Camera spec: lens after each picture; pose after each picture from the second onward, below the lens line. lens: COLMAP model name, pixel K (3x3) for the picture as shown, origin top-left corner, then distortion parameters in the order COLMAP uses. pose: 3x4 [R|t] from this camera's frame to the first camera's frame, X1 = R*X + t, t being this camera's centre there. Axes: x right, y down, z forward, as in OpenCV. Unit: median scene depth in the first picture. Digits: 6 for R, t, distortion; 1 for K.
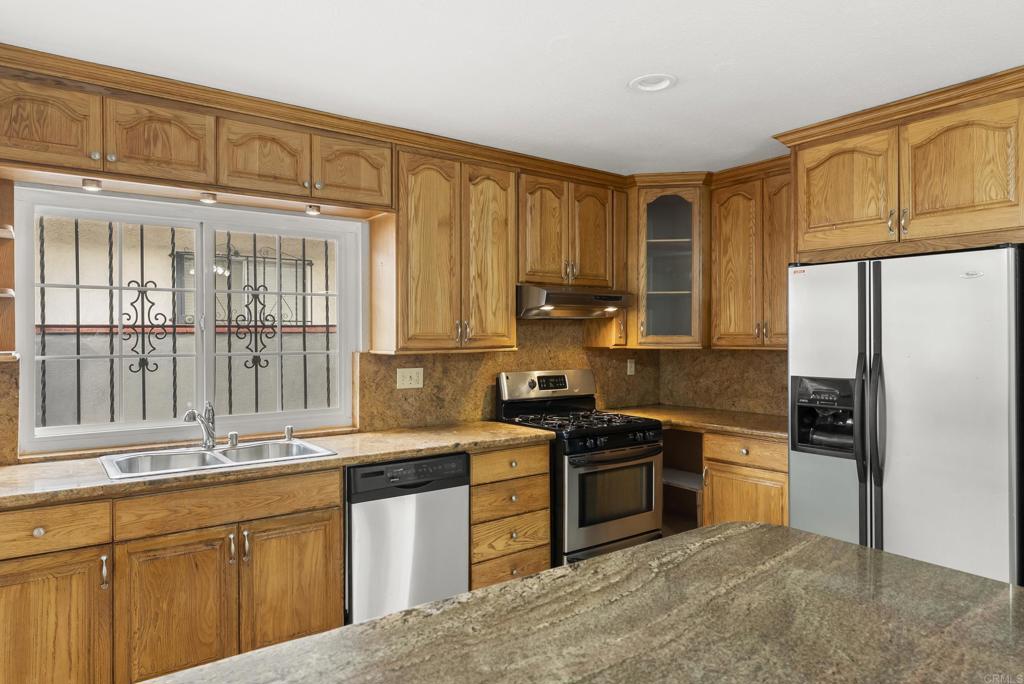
lens RADIAL K [[642.6, 0, 512.1], [0, 642.6, 338.3], [0, 0, 1]] dist [0.000521, 0.001907]
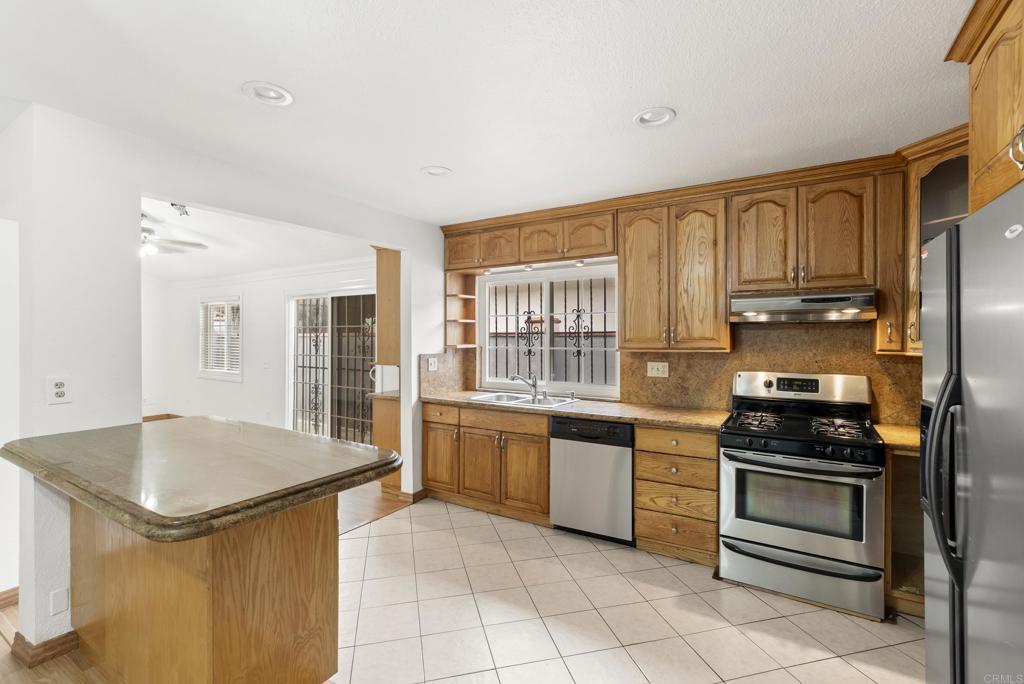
lens RADIAL K [[465.9, 0, 511.8], [0, 465.9, 338.6], [0, 0, 1]] dist [-0.009277, 0.003458]
pose [[0.366880, 0.005431, -0.930252, 0.690731], [-0.004534, 0.999982, 0.004050, -0.007252], [0.930257, 0.002731, 0.366898, 0.362085]]
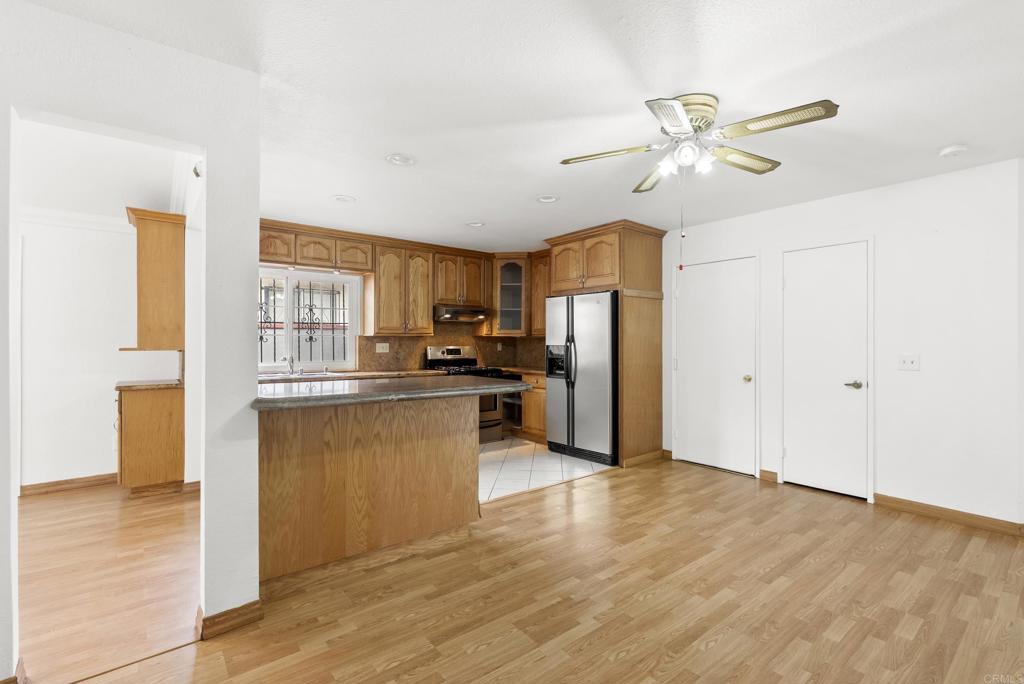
lens RADIAL K [[465.9, 0, 512.9], [0, 465.9, 342.1], [0, 0, 1]] dist [-0.009277, 0.003458]
pose [[0.999034, 0.002221, 0.043883, 0.222442], [-0.002021, 0.999987, -0.004615, 0.051509], [-0.043892, 0.004522, 0.999026, -0.618515]]
